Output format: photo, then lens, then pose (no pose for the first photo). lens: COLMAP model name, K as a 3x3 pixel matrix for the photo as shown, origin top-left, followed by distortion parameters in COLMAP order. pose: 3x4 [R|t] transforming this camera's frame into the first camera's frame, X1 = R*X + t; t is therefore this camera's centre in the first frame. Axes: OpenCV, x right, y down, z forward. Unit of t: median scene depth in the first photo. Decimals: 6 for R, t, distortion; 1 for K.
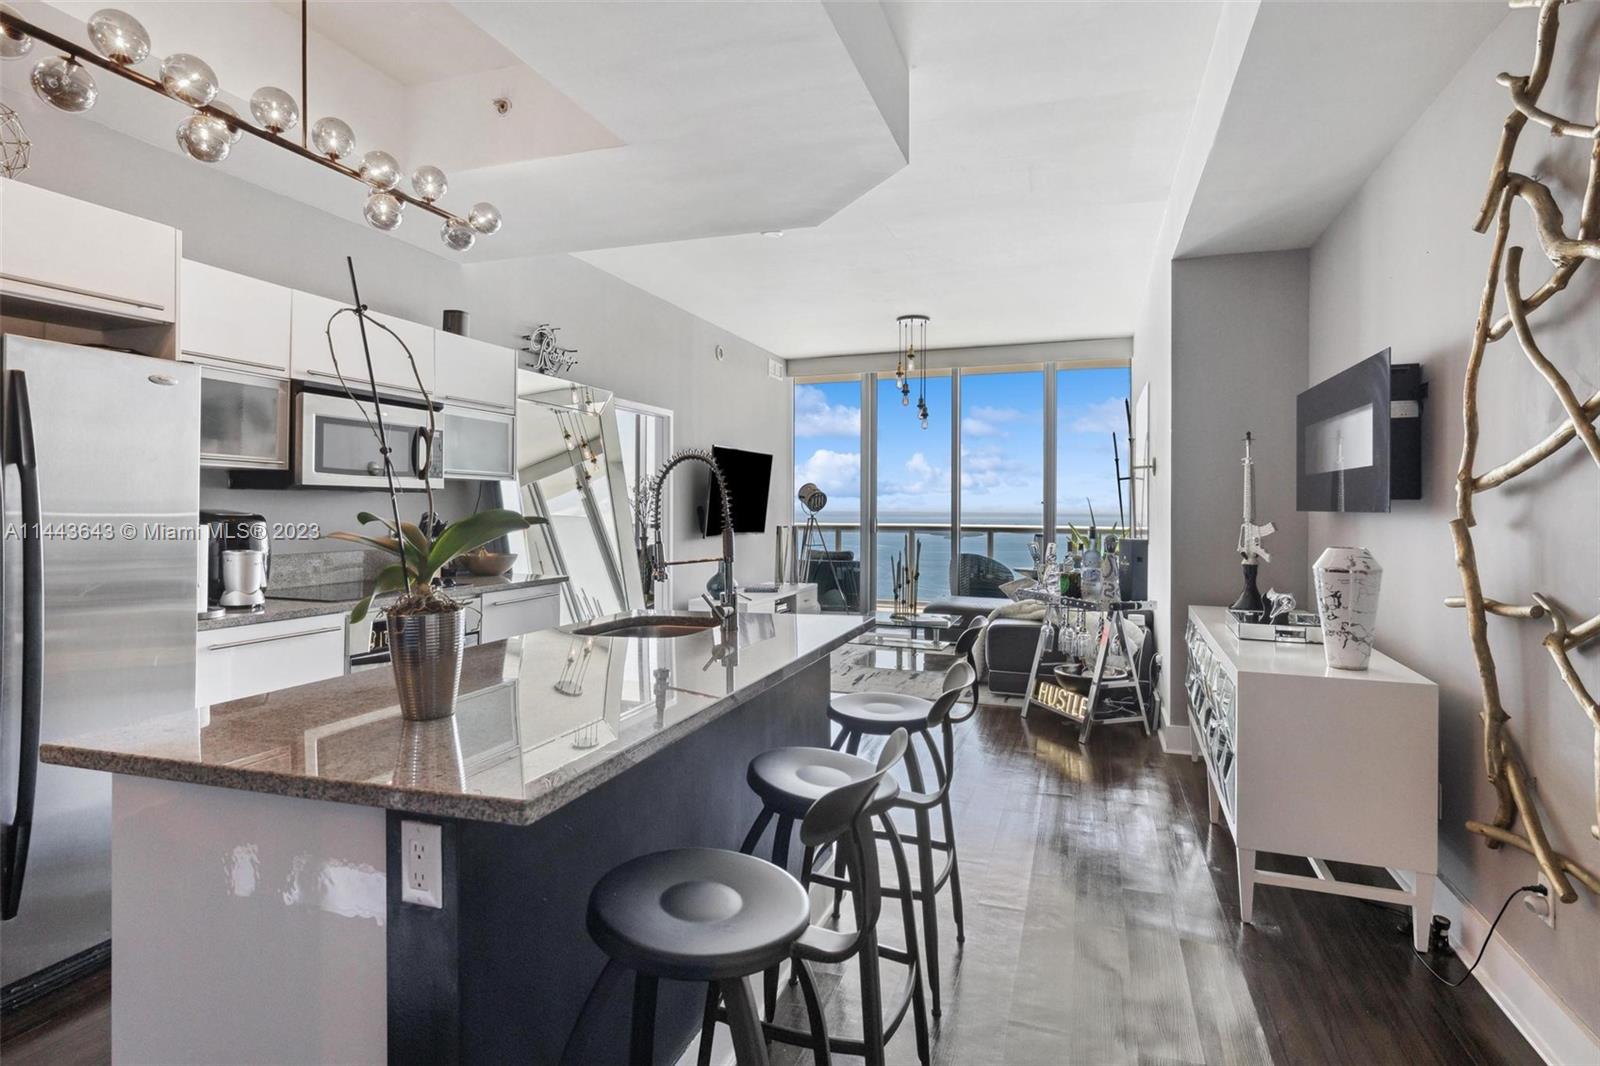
lens RADIAL K [[827.3, 0, 807.2], [0, 827.3, 518.7], [0, 0, 1]] dist [0.000639, -0.002717]
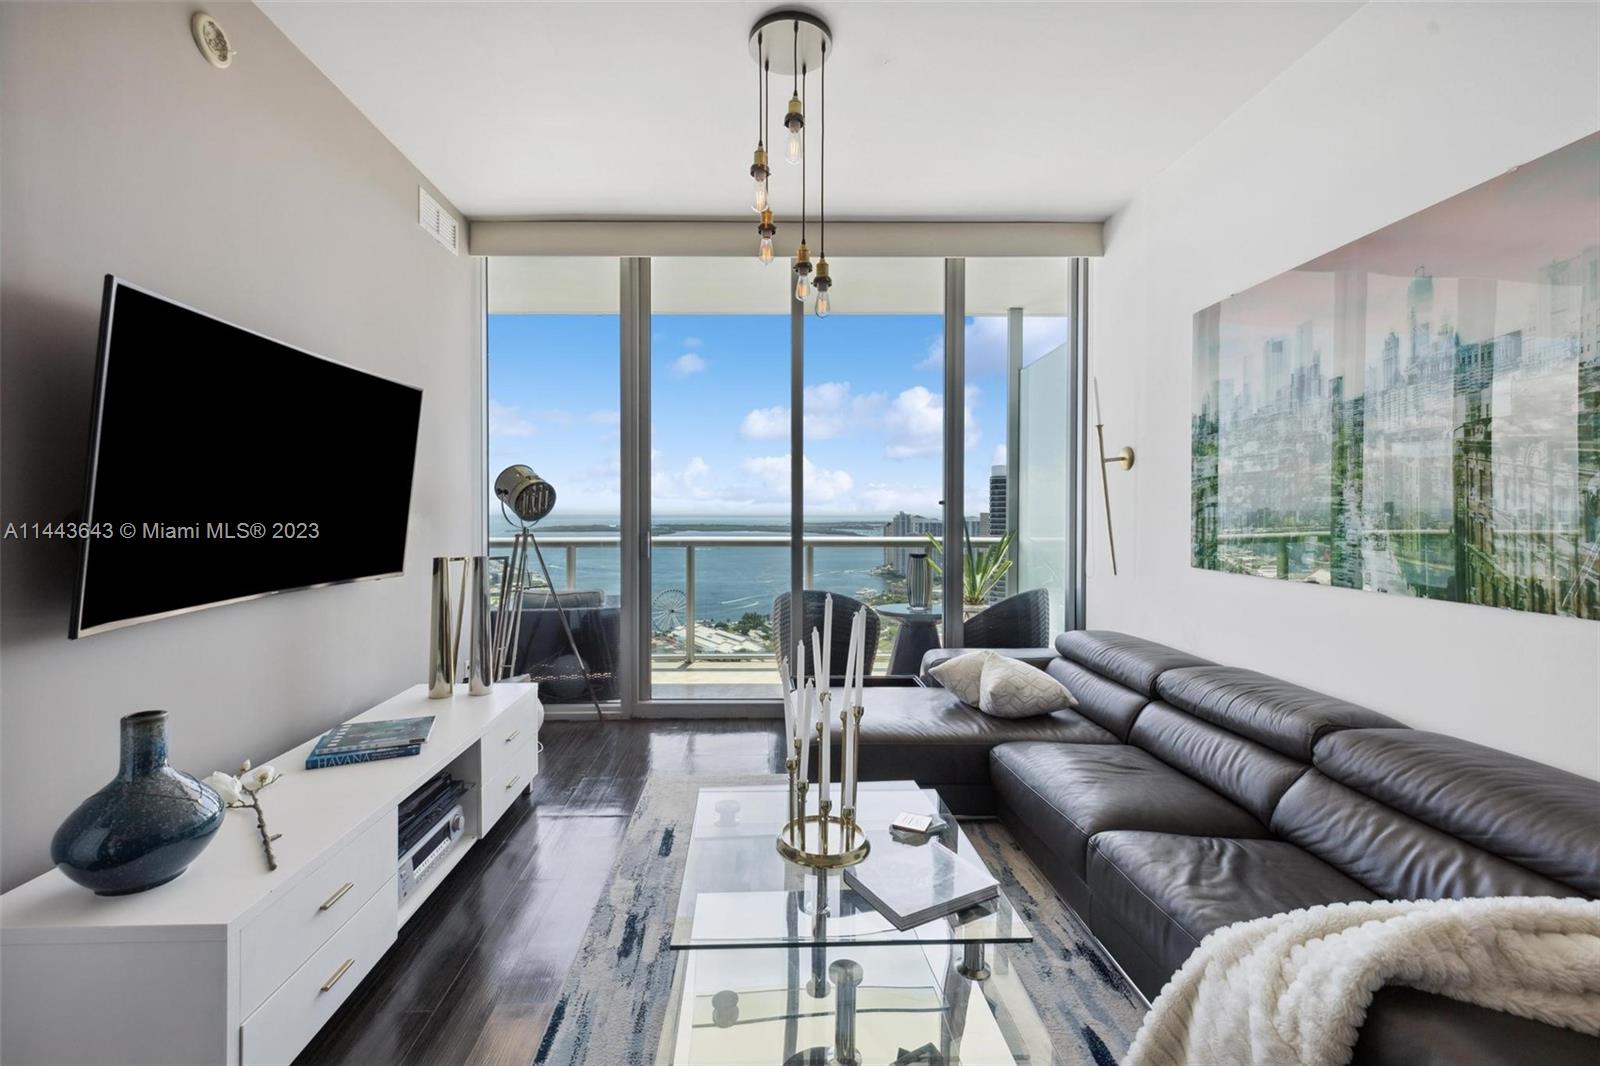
lens RADIAL K [[688.1, 0, 794.4], [0, 688.1, 518.8], [0, 0, 1]] dist [0.003692, -0.001049]
pose [[0.930421, -0.008527, 0.366394, 0.005376], [0.006975, 0.999960, 0.005561, -0.010372], [-0.366427, -0.002619, 0.930443, 0.565774]]
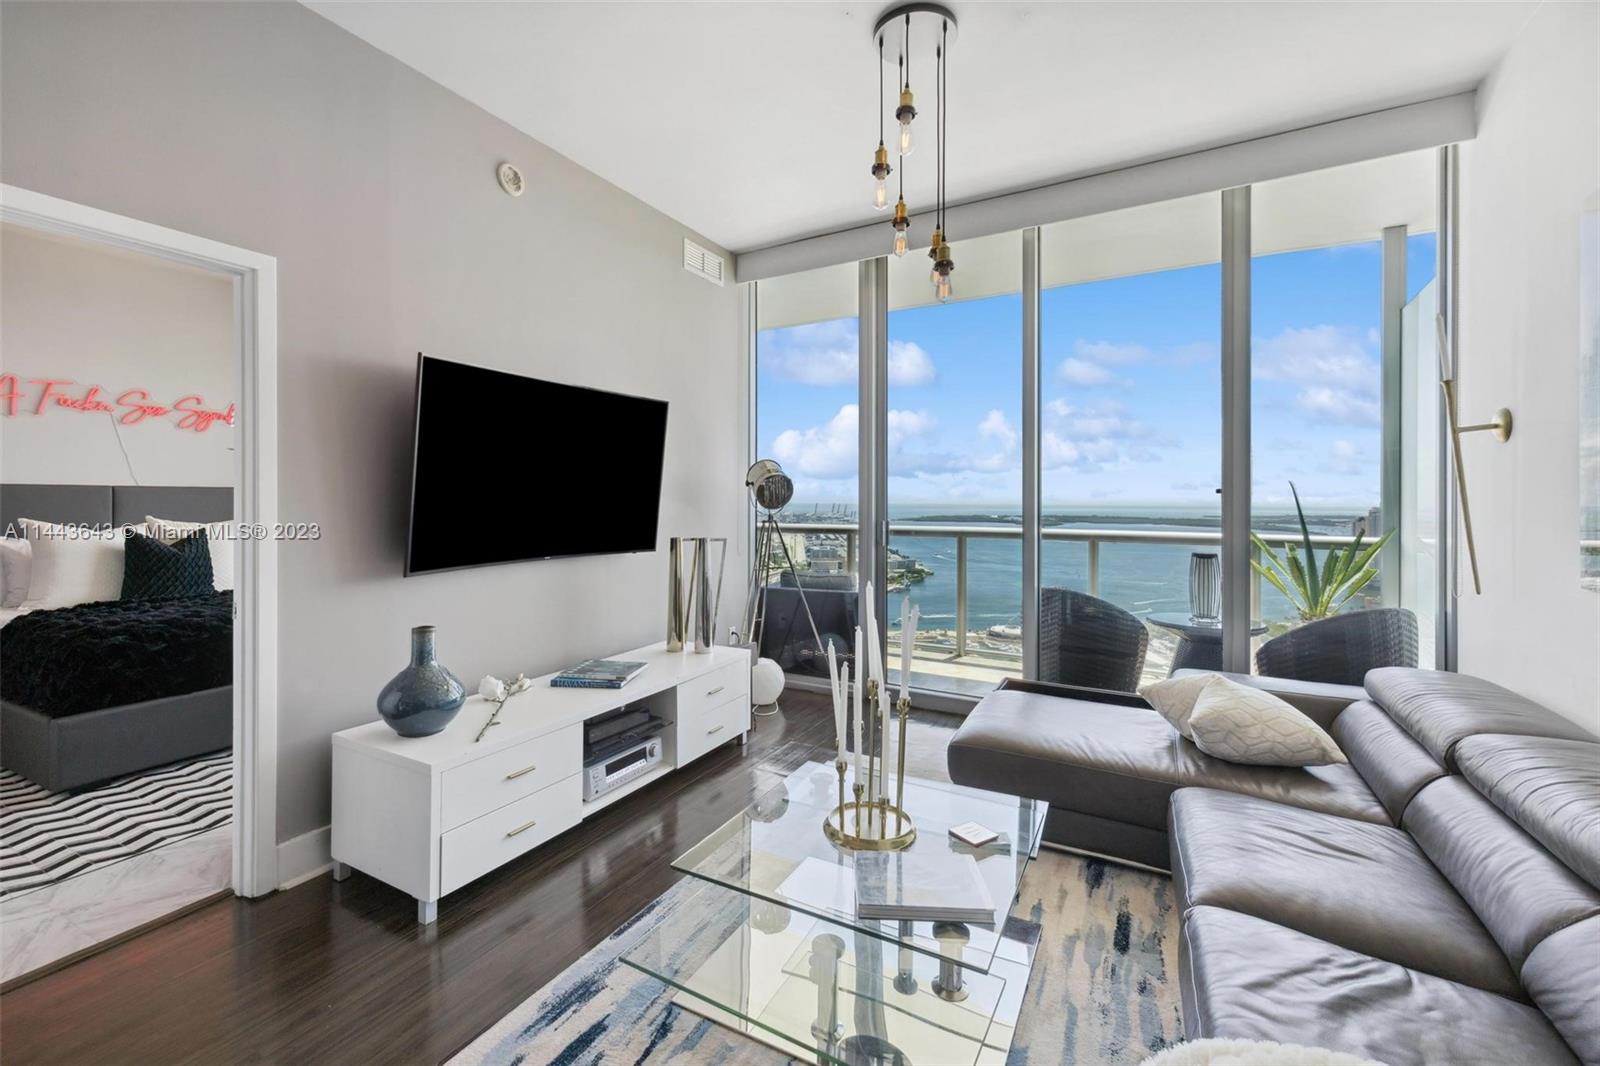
lens RADIAL K [[688.1, 0, 777.9], [0, 688.1, 504.3], [0, 0, 1]] dist [0.003692, -0.001049]
pose [[0.983737, -0.001006, -0.179610, 0.100440], [0.000166, 0.999989, -0.004691, -0.009157], [0.179613, 0.004585, 0.983727, 0.543508]]
